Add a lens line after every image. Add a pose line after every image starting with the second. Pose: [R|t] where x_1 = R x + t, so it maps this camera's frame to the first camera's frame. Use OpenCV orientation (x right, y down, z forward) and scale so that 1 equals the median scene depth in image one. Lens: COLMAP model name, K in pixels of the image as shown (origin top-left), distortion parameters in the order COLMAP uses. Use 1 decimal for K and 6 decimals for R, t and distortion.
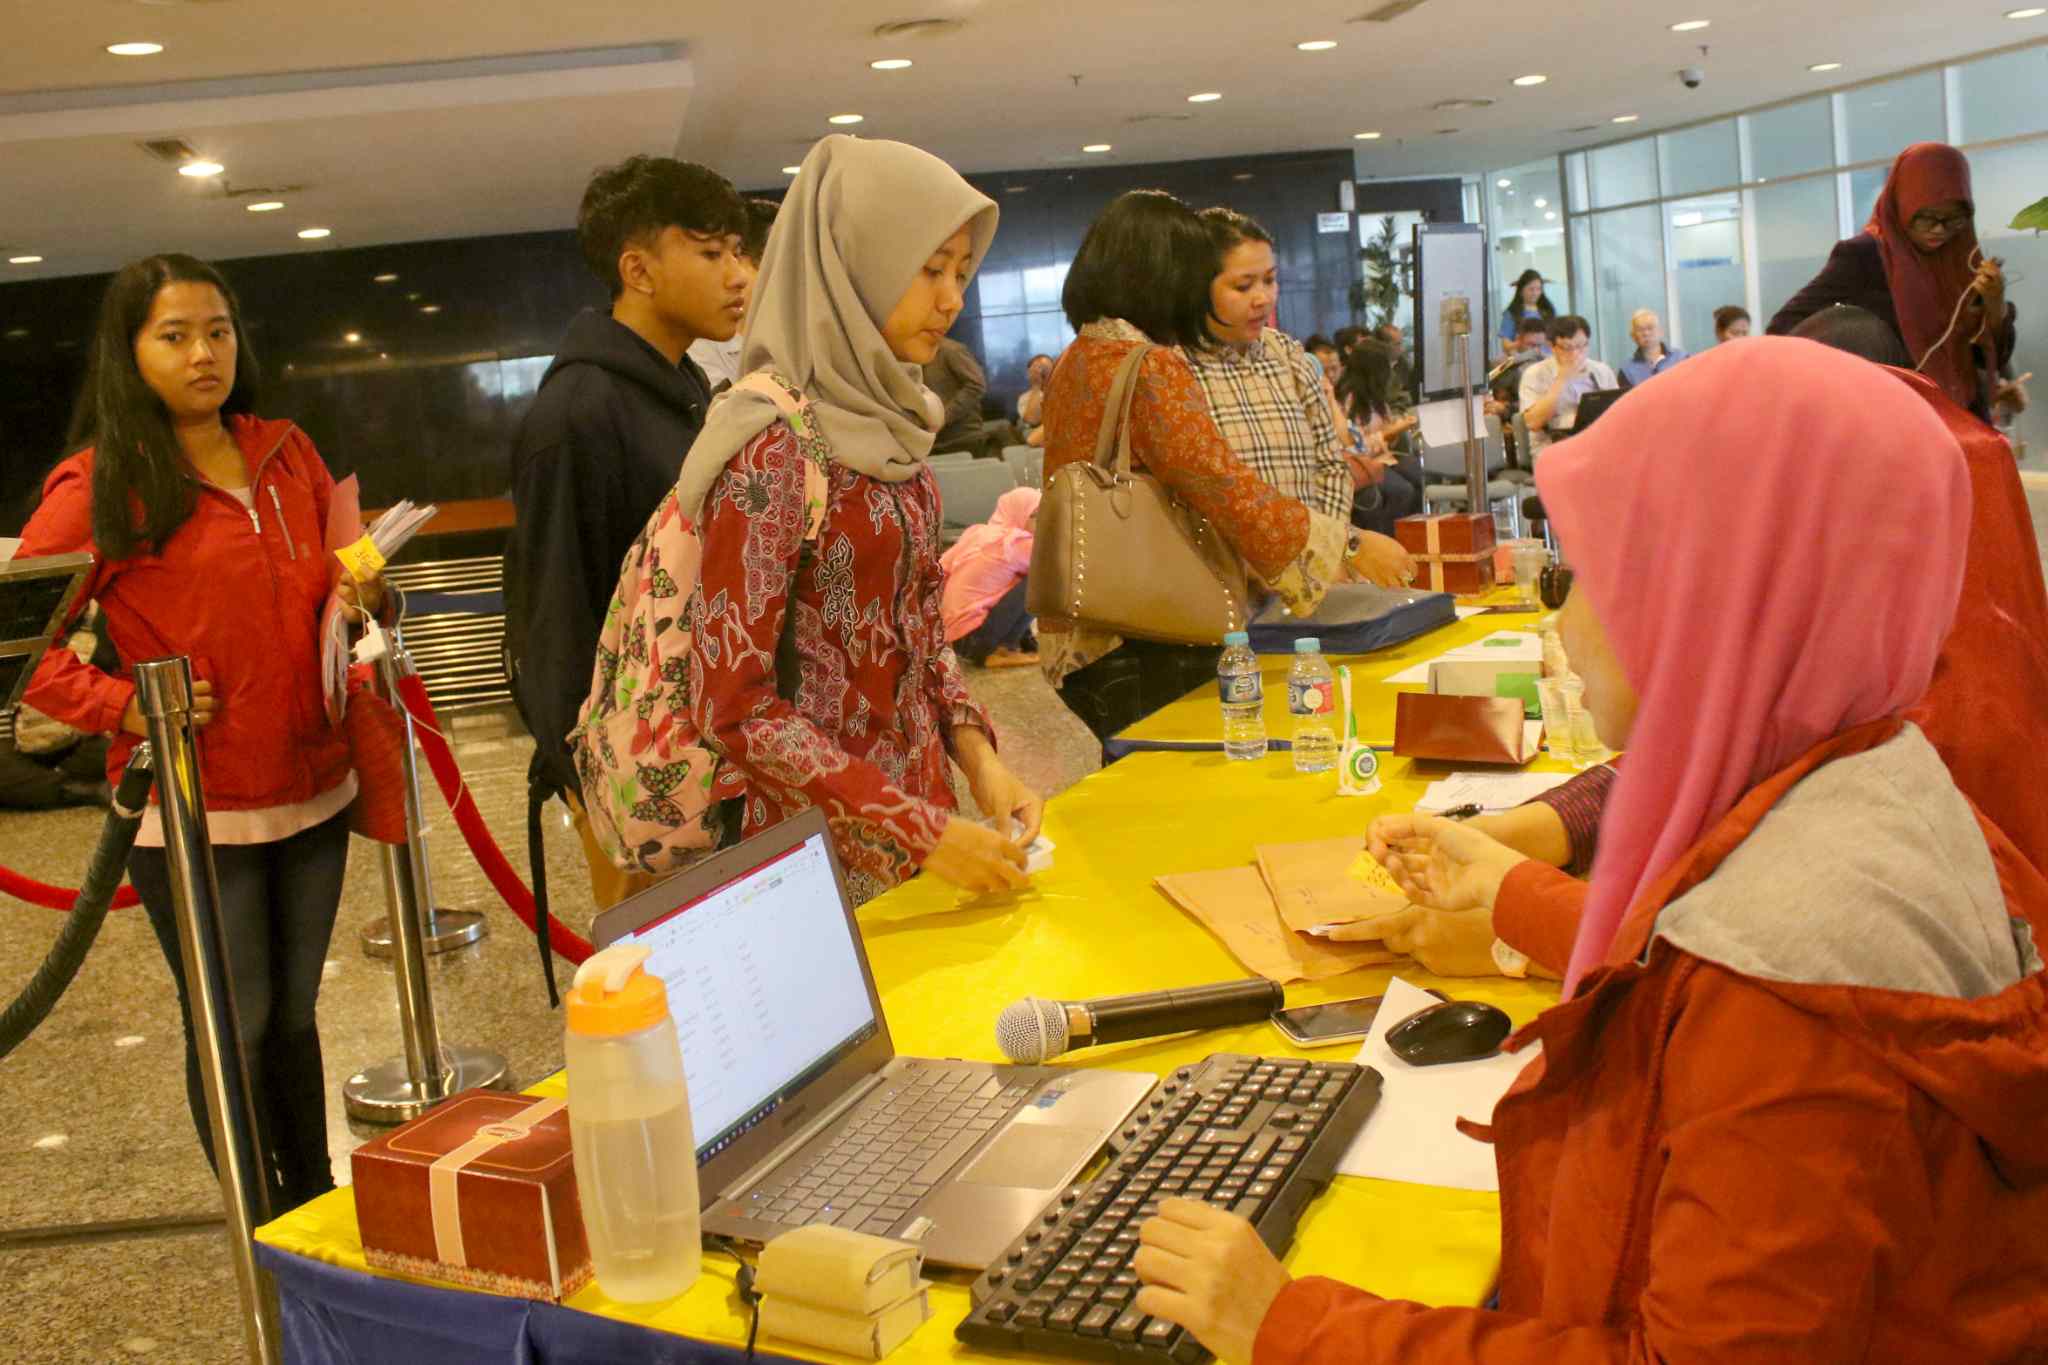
lens RADIAL K [[1699.1, 0, 1030.1], [0, 1699.1, 690.6], [0, 0, 1]] dist [-0.134595, 0.100283]
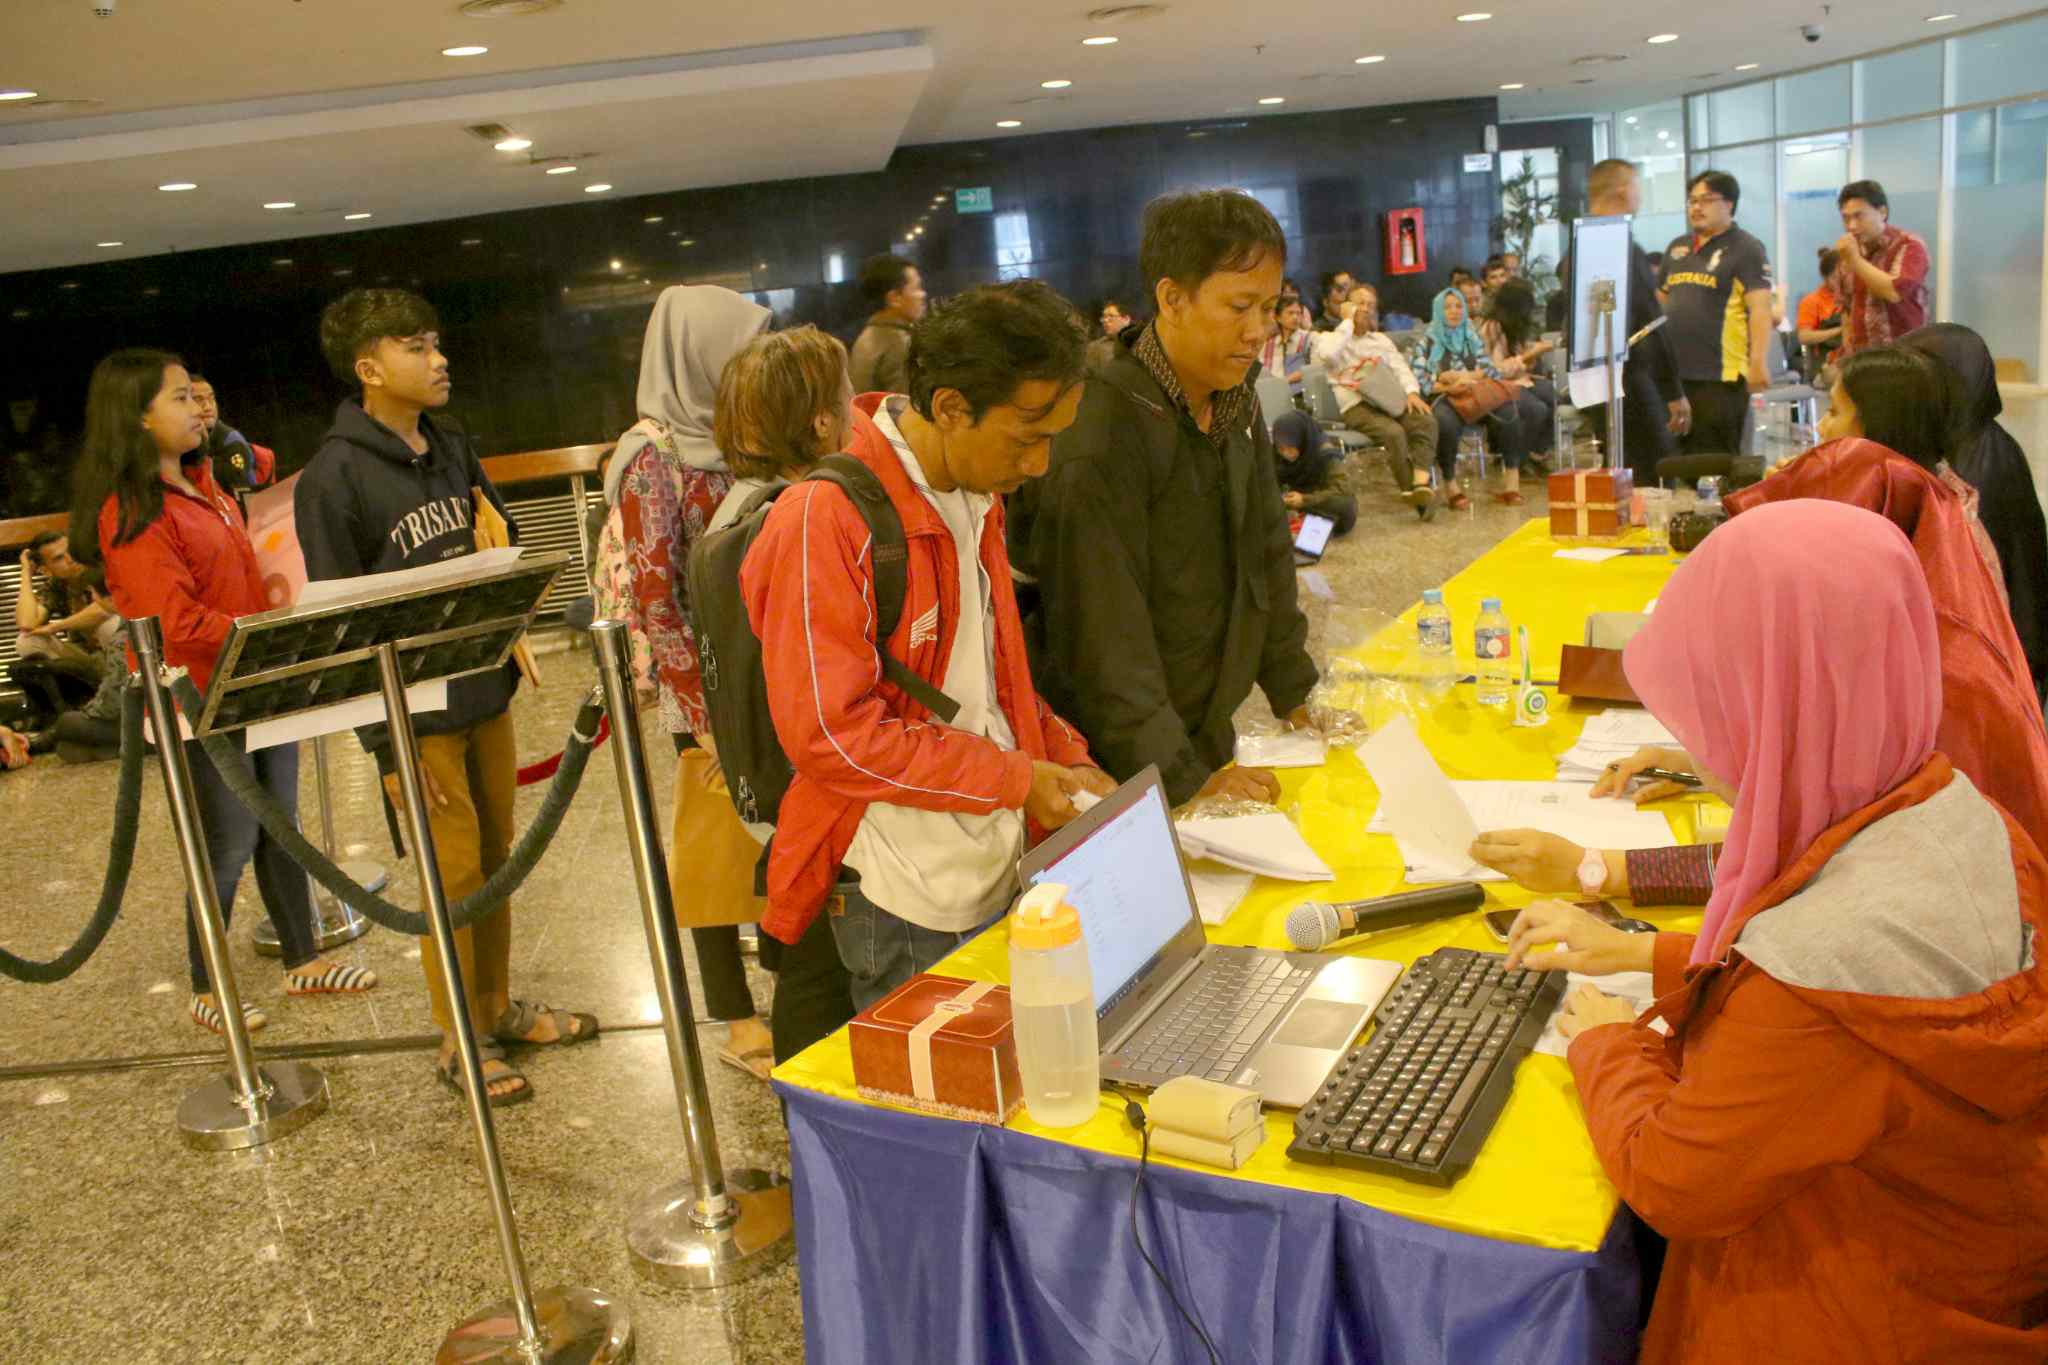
lens RADIAL K [[1554.6, 0, 1024.0], [0, 1554.6, 682.5], [0, 0, 1]] dist [-0.143588, 0.119870]
pose [[0.997064, 0.005704, -0.076359, -0.123454], [0.003021, 0.993515, 0.113664, -0.128626], [0.076512, -0.113561, 0.990581, -0.219540]]
